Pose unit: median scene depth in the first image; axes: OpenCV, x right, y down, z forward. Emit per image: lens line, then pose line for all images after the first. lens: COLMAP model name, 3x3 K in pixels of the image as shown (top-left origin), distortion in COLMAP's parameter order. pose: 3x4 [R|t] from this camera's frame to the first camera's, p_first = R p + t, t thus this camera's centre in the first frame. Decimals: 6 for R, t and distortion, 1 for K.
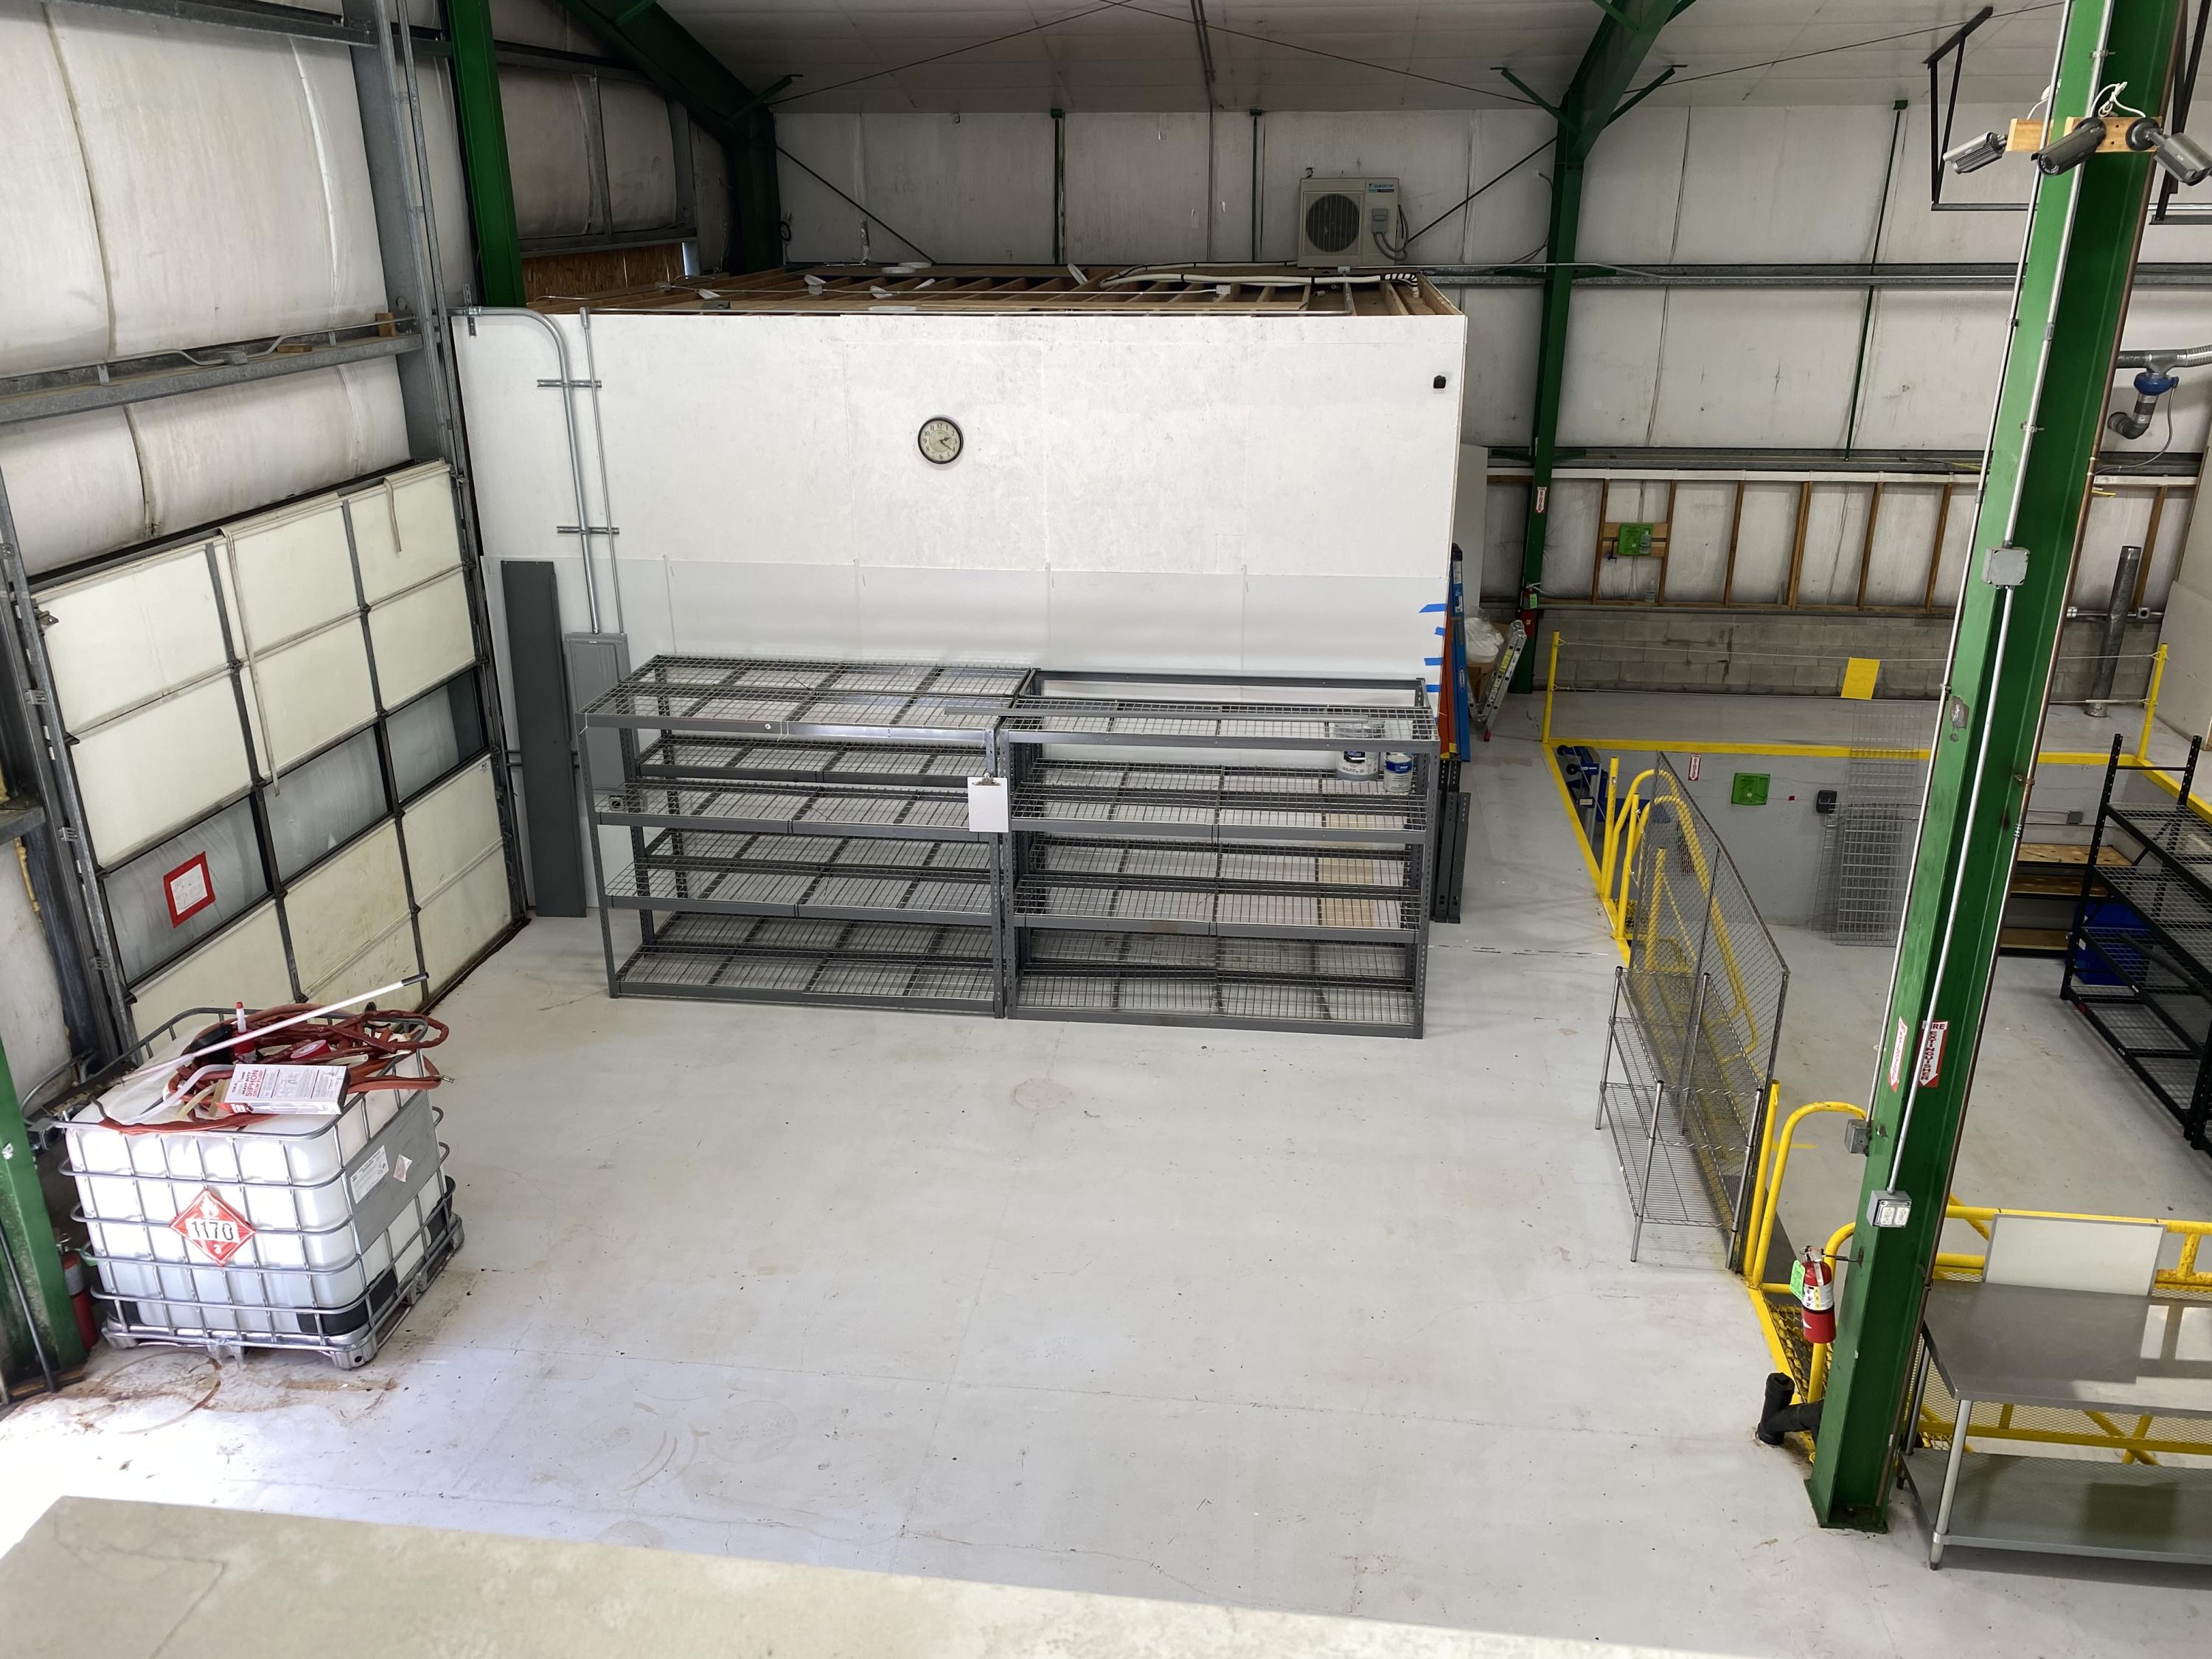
lens RADIAL K [[1691.8, 0, 1098.1], [0, 1691.8, 827.4], [0, 0, 1]] dist [0.045554, -0.065460]
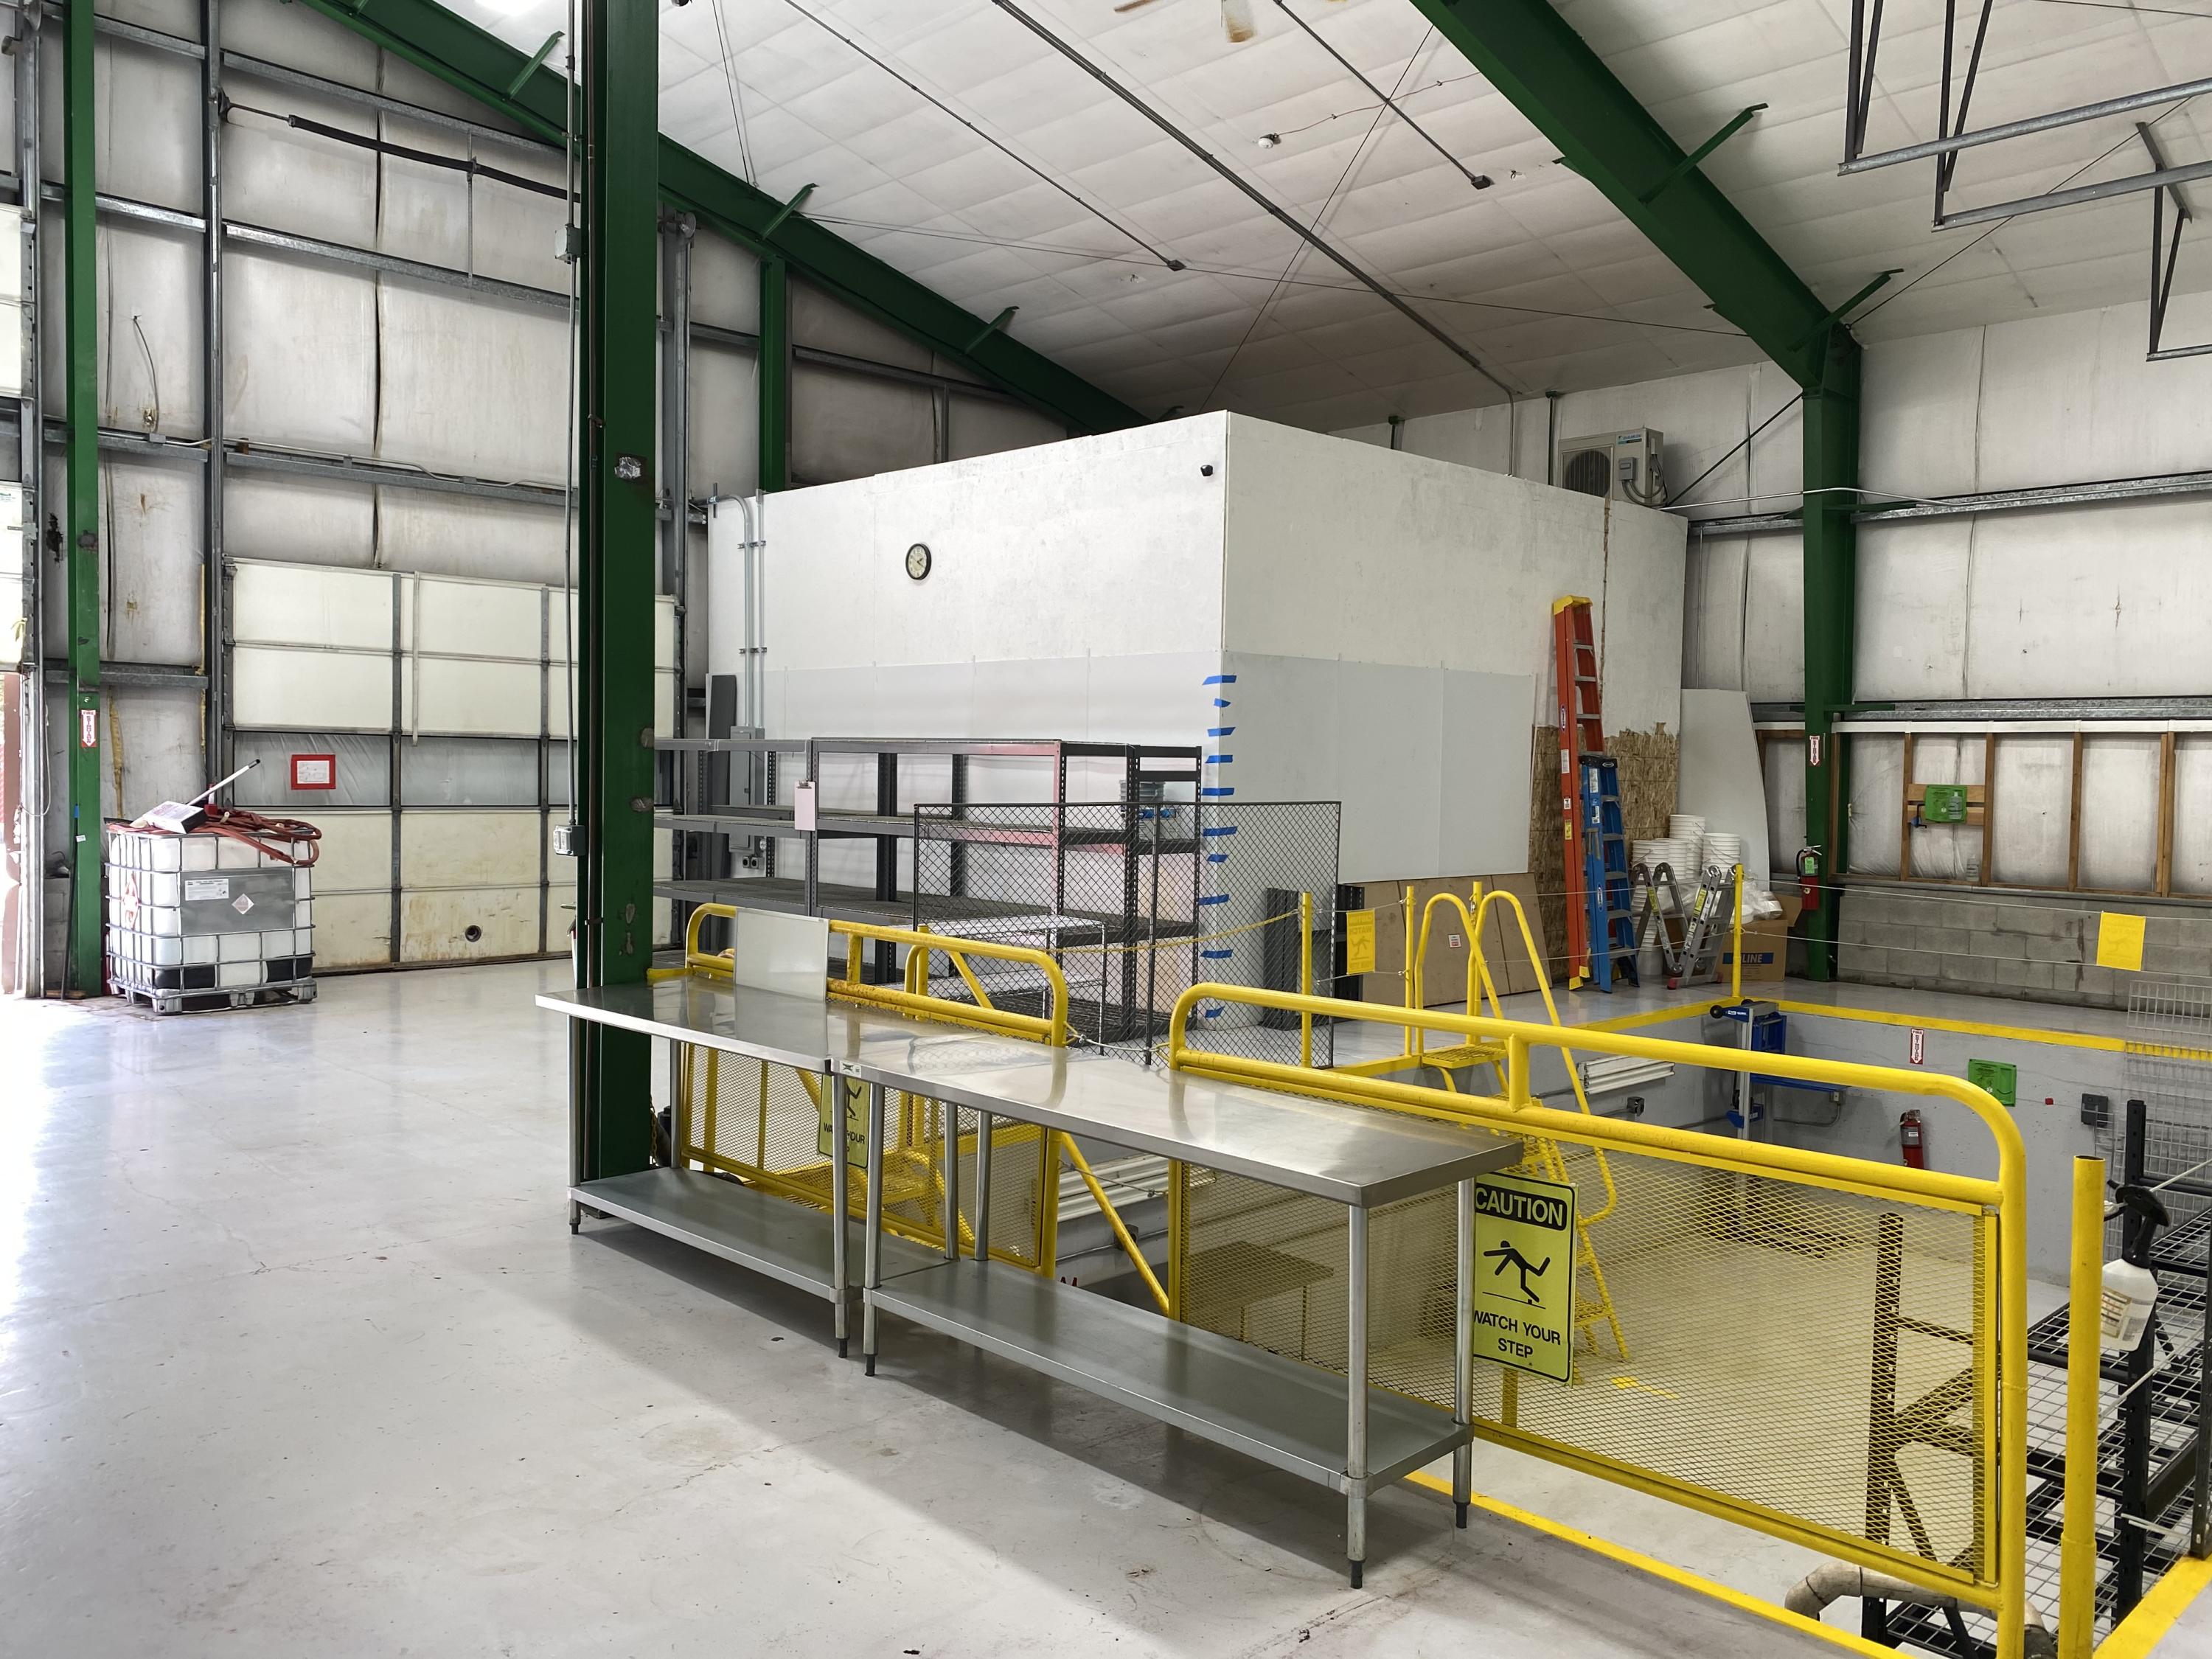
lens RADIAL K [[1691.8, 0, 1078.8], [0, 1691.8, 815.8], [0, 0, 1]] dist [0.045554, -0.065460]
pose [[0.774929, 0.039976, -0.630782, 0.706813], [-0.244561, 0.939226, -0.240925, 0.196308], [0.582816, 0.340965, 0.737610, 0.185375]]
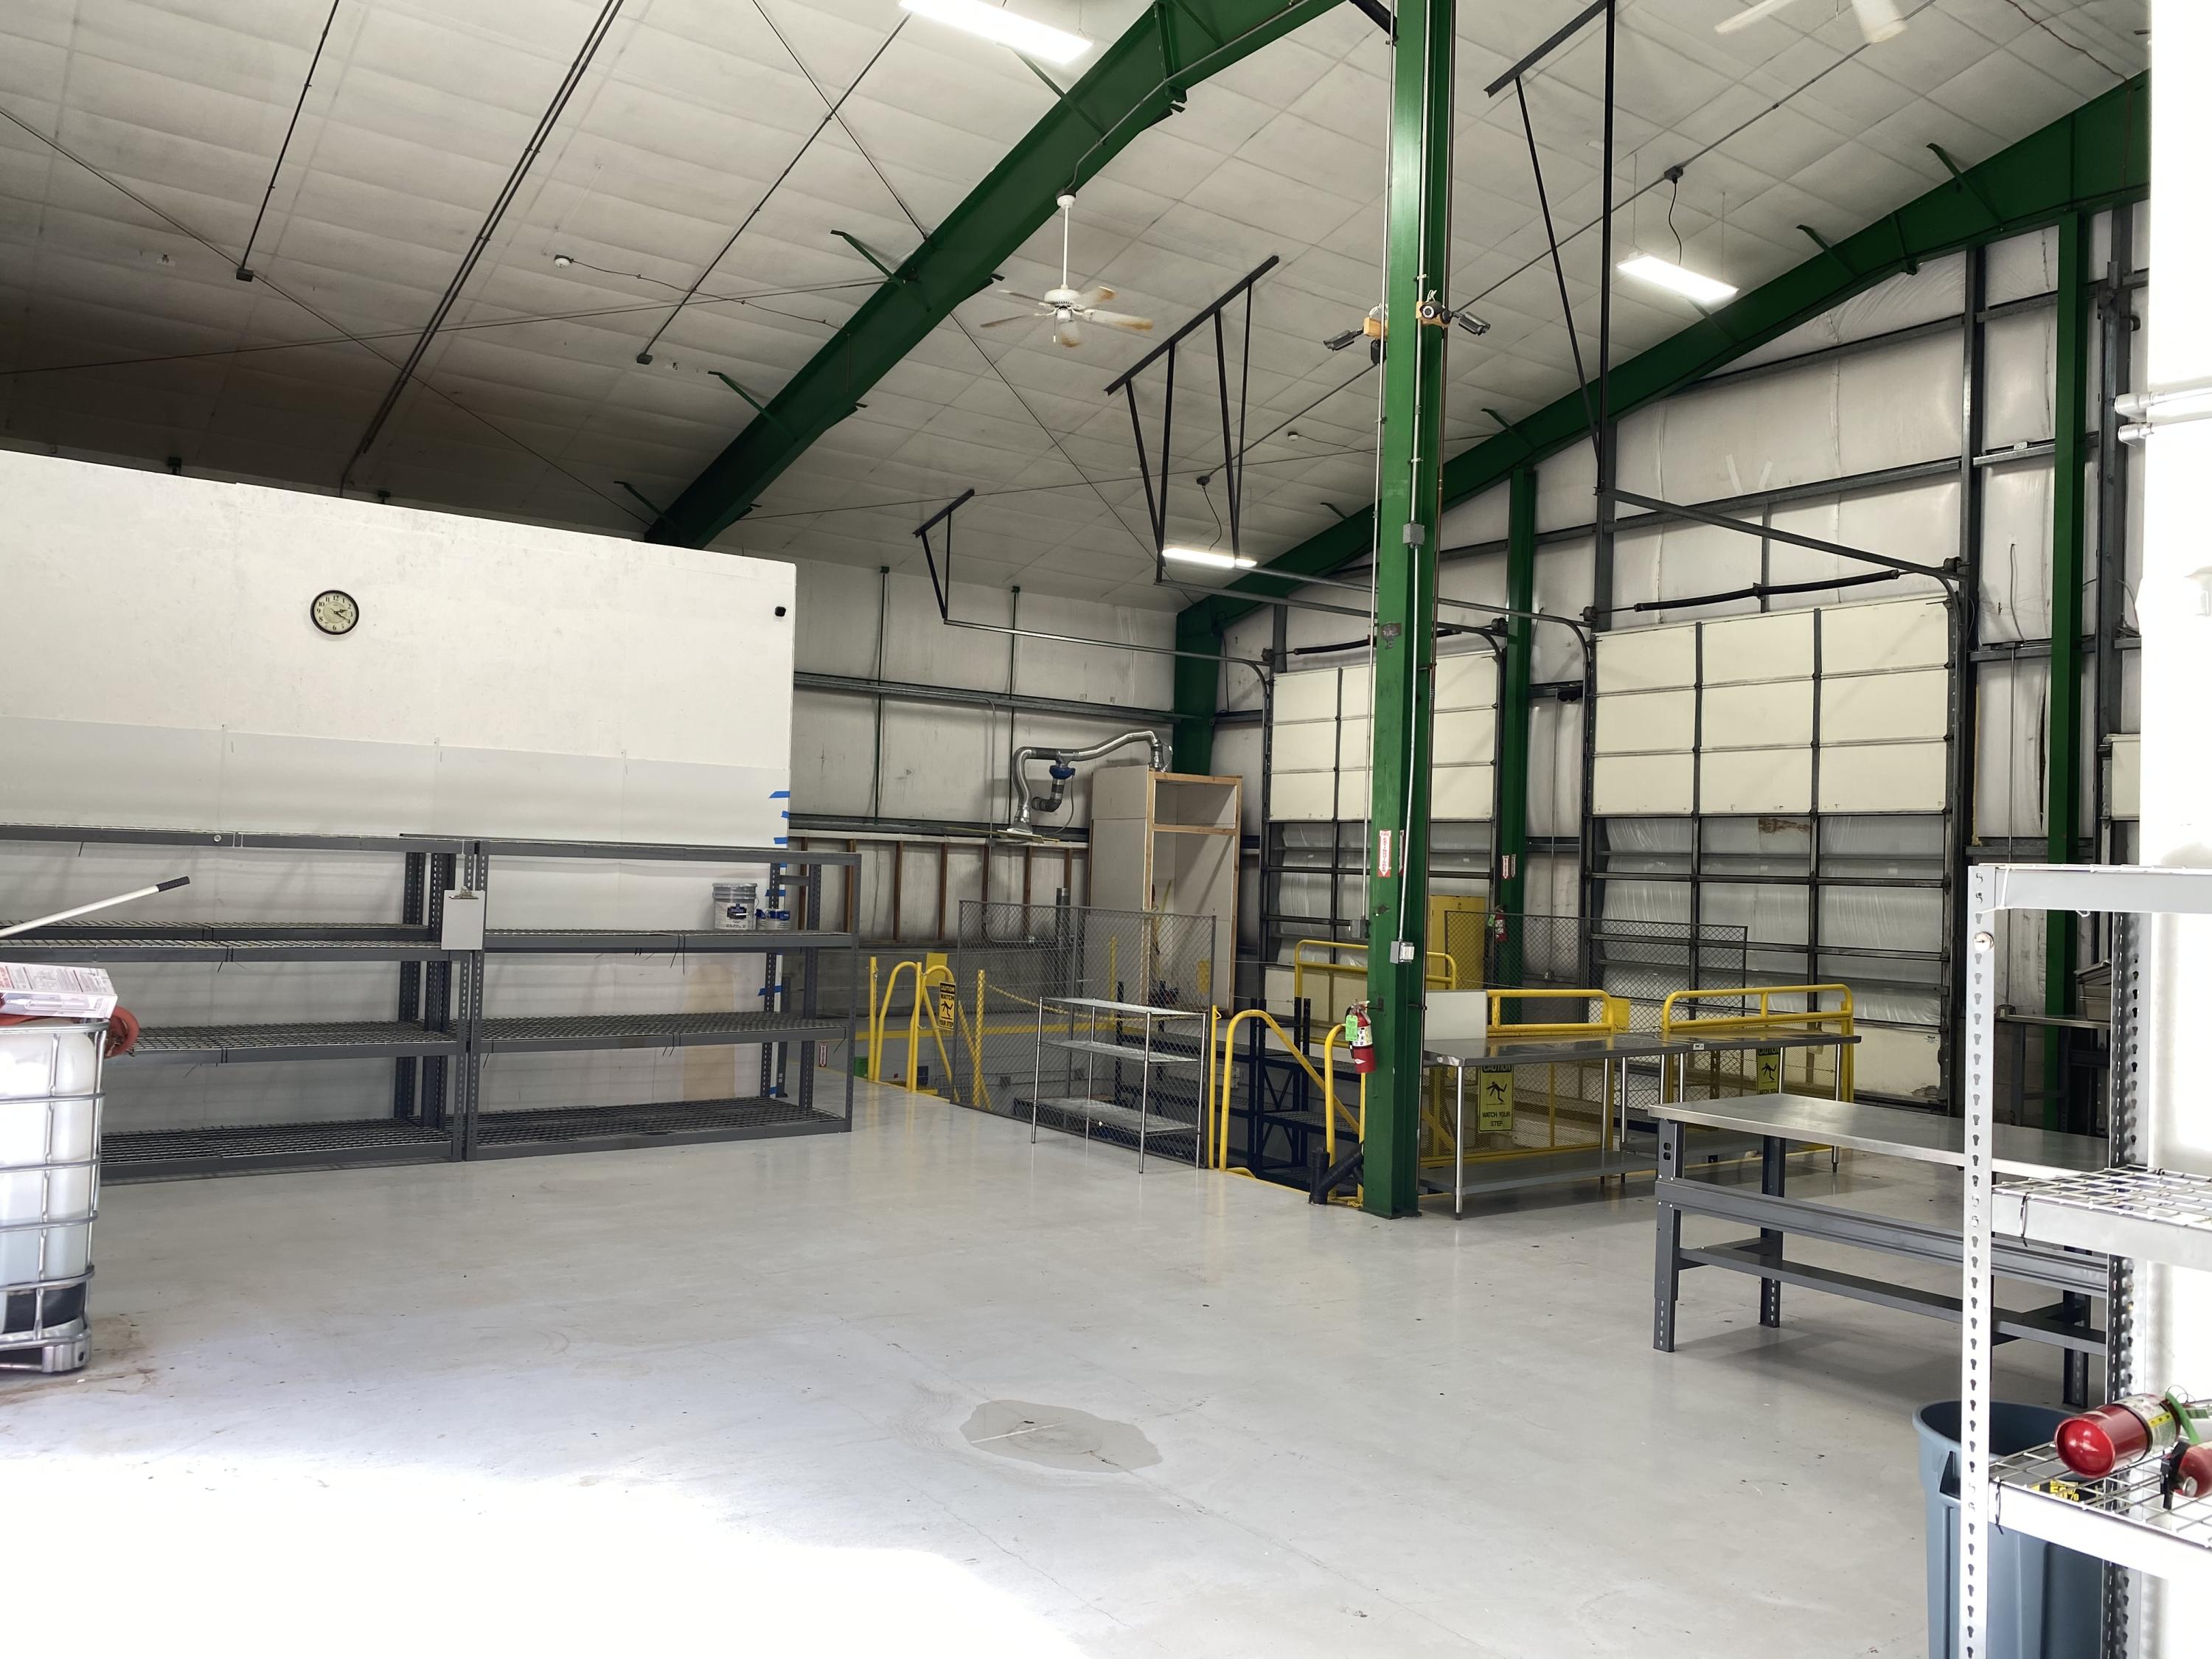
lens RADIAL K [[1691.8, 0, 1109.8], [0, 1691.8, 827.3], [0, 0, 1]] dist [0.045554, -0.065460]
pose [[0.731196, 0.048749, 0.680424, -0.393161], [0.207655, 0.934202, -0.290081, 0.254590], [-0.649794, 0.353399, 0.672961, 0.046590]]
